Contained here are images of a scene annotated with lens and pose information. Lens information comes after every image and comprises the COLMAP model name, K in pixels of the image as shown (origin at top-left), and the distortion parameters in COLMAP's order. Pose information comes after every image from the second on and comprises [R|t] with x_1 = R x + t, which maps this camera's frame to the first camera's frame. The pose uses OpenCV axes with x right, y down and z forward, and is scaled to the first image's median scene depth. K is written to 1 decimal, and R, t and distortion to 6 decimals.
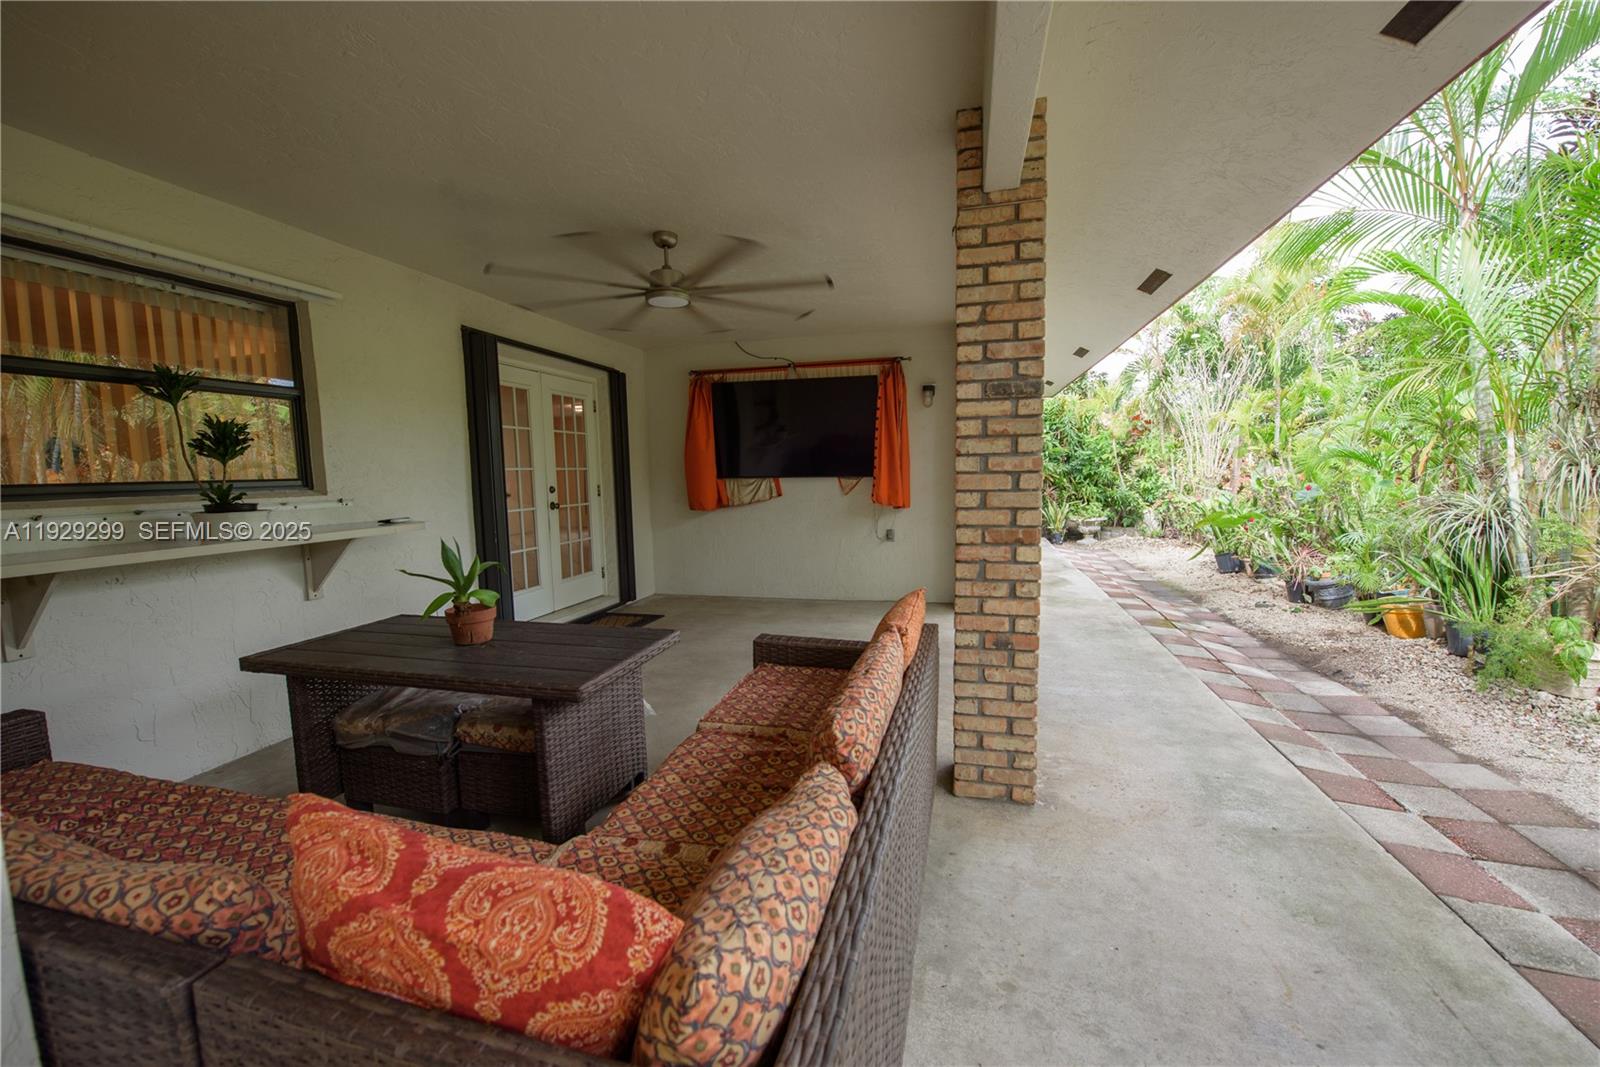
lens RADIAL K [[634.0, 0, 799.3], [0, 634.0, 530.2], [0, 0, 1]] dist [-0.019476, -0.001844]
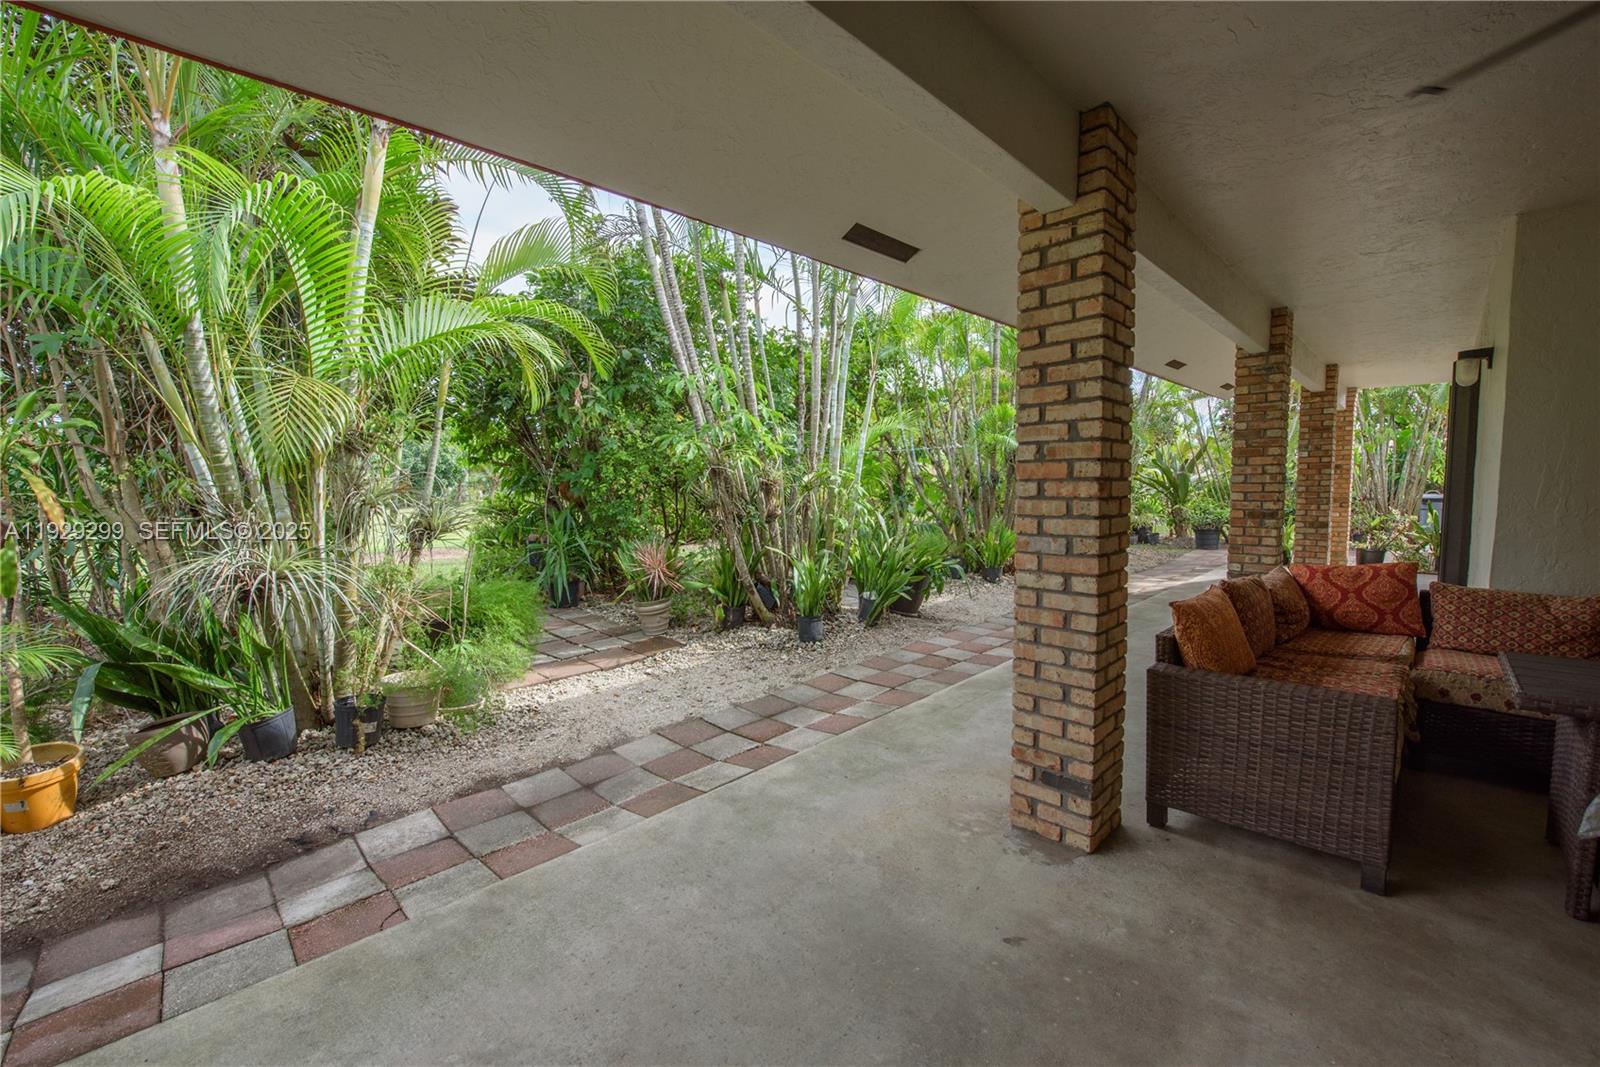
lens RADIAL K [[634.0, 0, 806.2], [0, 634.0, 534.1], [0, 0, 1]] dist [-0.019476, -0.001844]
pose [[-0.863472, -0.007533, 0.504341, 0.147747], [0.082119, 0.984448, 0.155299, -0.168571], [-0.497667, 0.175513, -0.849425, 1.600526]]
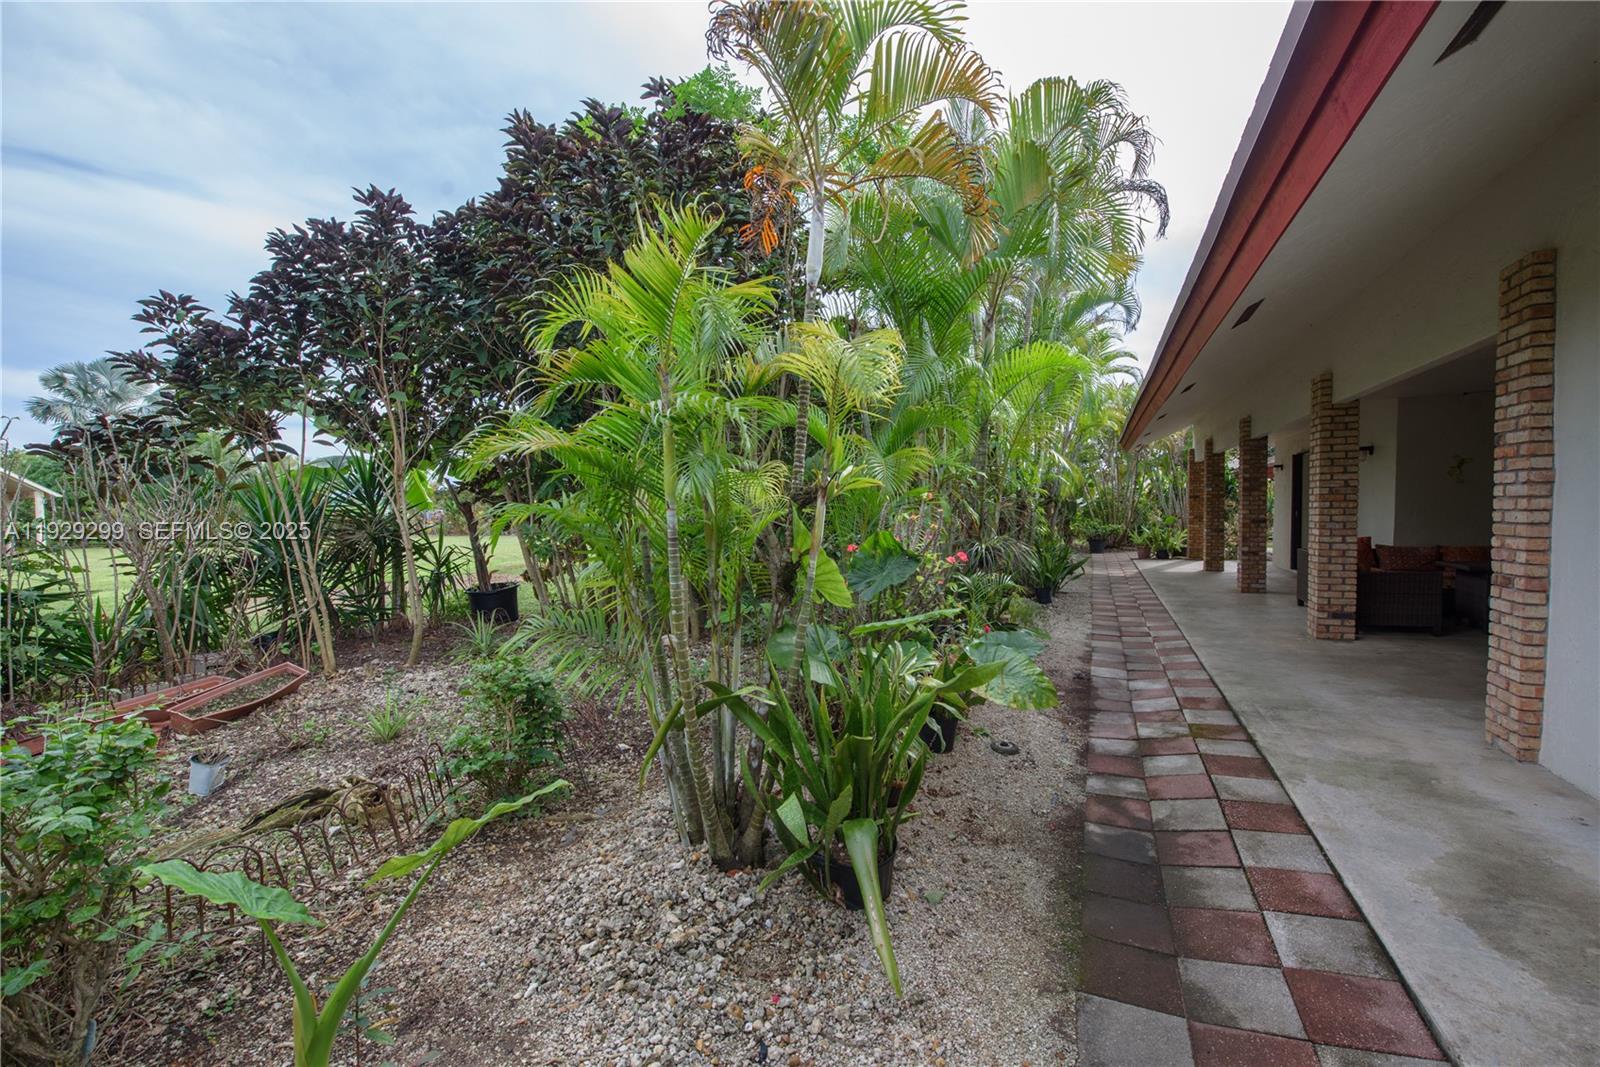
lens RADIAL K [[634.0, 0, 799.9], [0, 634.0, 533.4], [0, 0, 1]] dist [-0.019476, -0.001844]
pose [[-0.982848, 0.029971, 0.181968, 1.535012], [0.055276, 0.989217, 0.135629, -0.346588], [-0.175941, 0.143361, -0.973906, 2.999488]]
